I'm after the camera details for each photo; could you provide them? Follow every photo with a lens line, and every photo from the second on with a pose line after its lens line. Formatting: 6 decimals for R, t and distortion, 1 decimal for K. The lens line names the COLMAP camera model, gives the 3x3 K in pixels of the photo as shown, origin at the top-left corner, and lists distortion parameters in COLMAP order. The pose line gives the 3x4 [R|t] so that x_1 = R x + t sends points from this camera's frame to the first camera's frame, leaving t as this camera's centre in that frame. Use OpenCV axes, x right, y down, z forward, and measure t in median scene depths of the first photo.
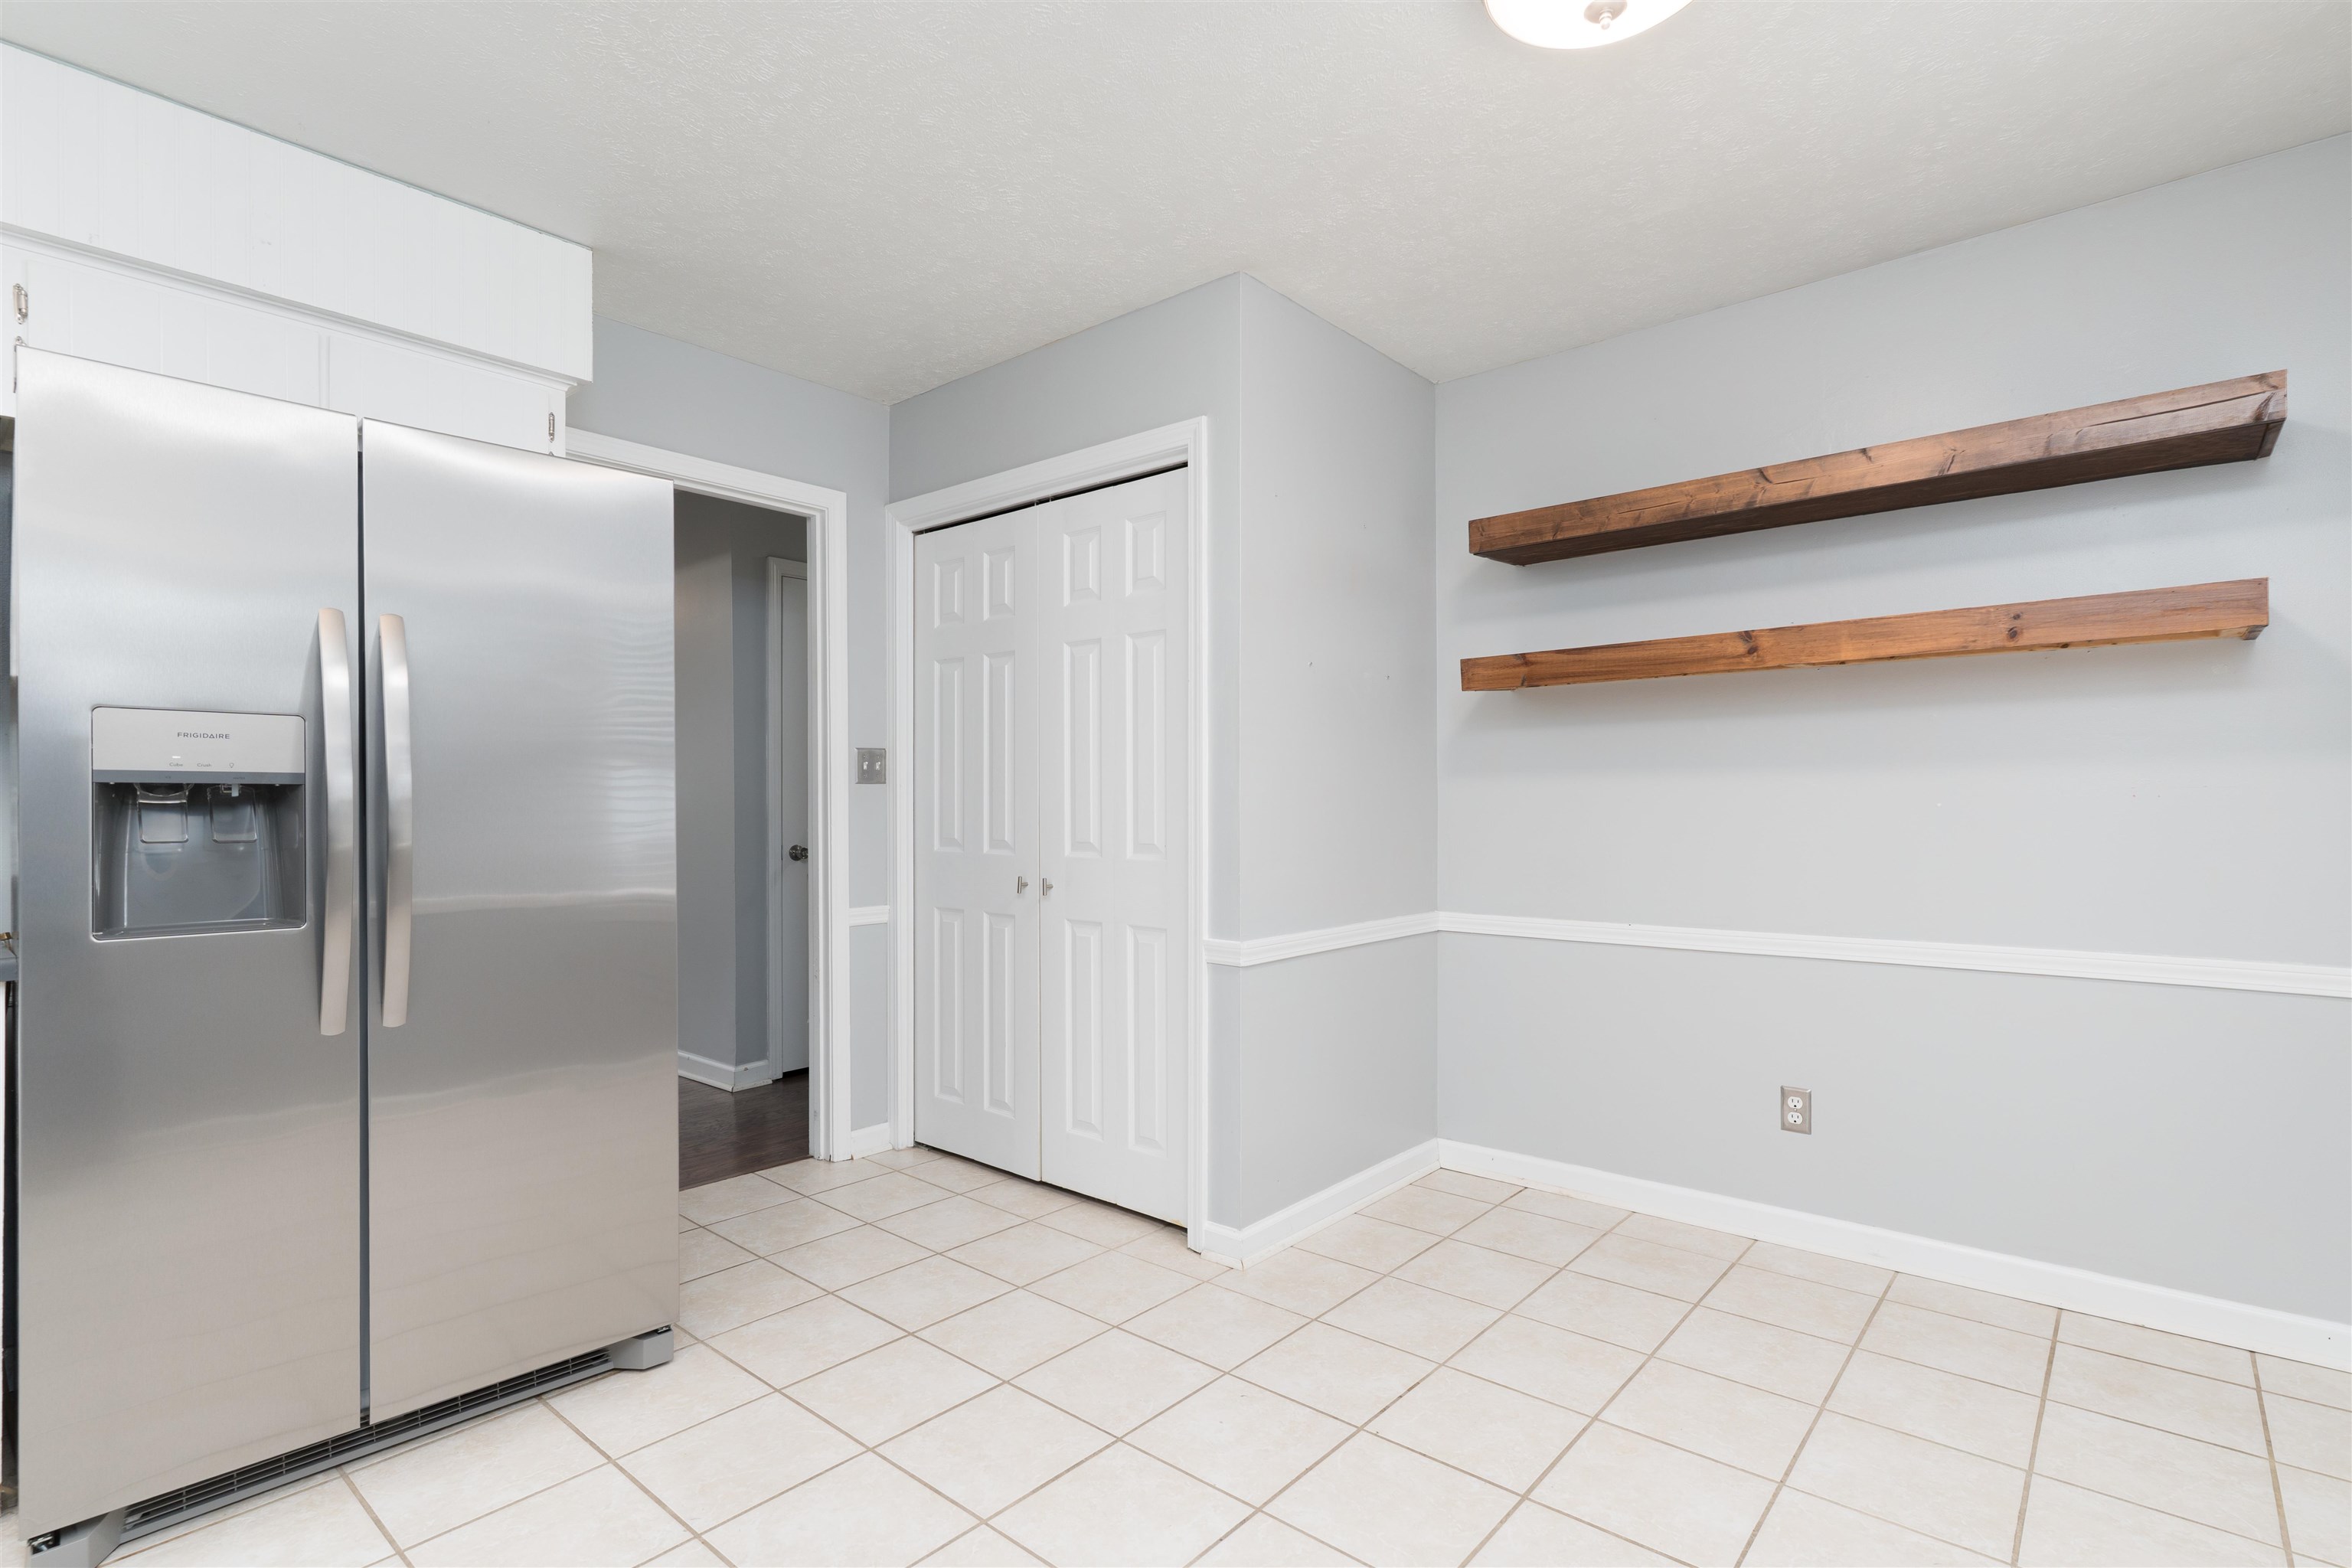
lens RADIAL K [[1132.7, 0, 1179.1], [0, 1132.7, 791.2], [0, 0, 1]] dist [0.000648, 0.000404]
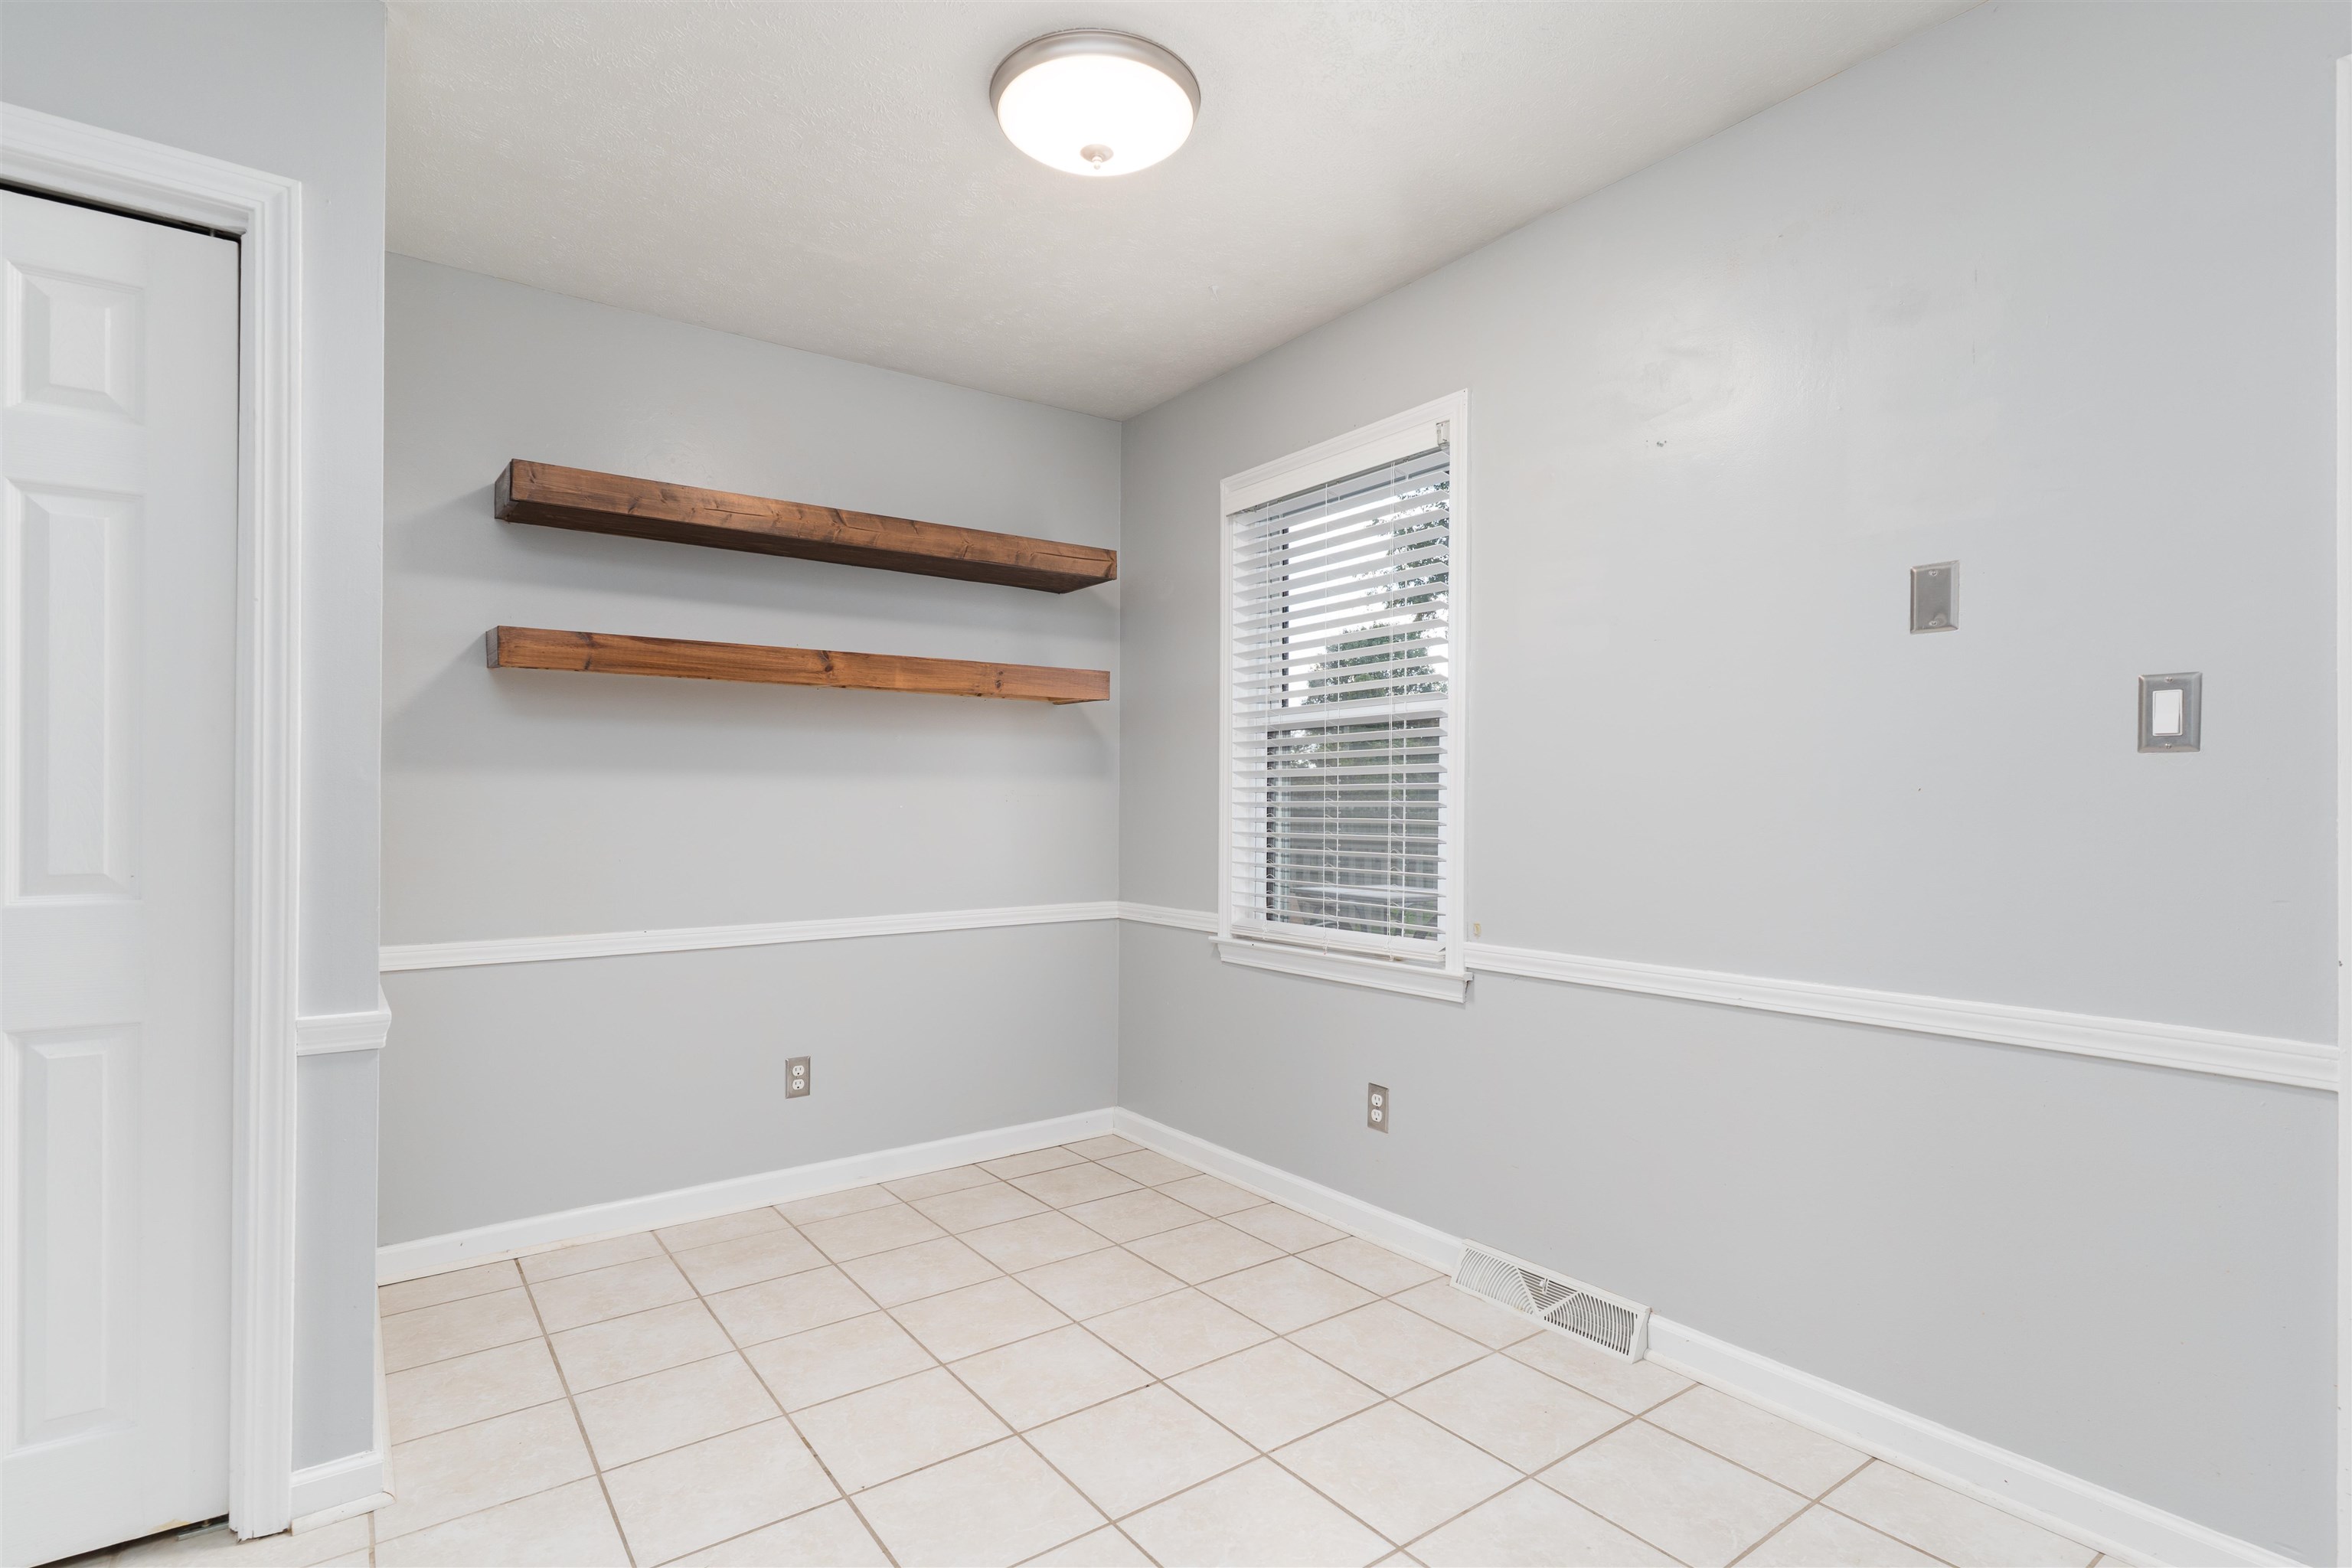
lens RADIAL K [[1129.0, 0, 1176.0], [0, 1129.0, 784.0], [0, 0, 1]] dist [0.001269, 0.001388]
pose [[0.226189, 0.021988, 0.973835, -0.478222], [-0.012397, 0.999729, -0.019694, 0.007444], [-0.974005, -0.007618, 0.226400, 0.388408]]
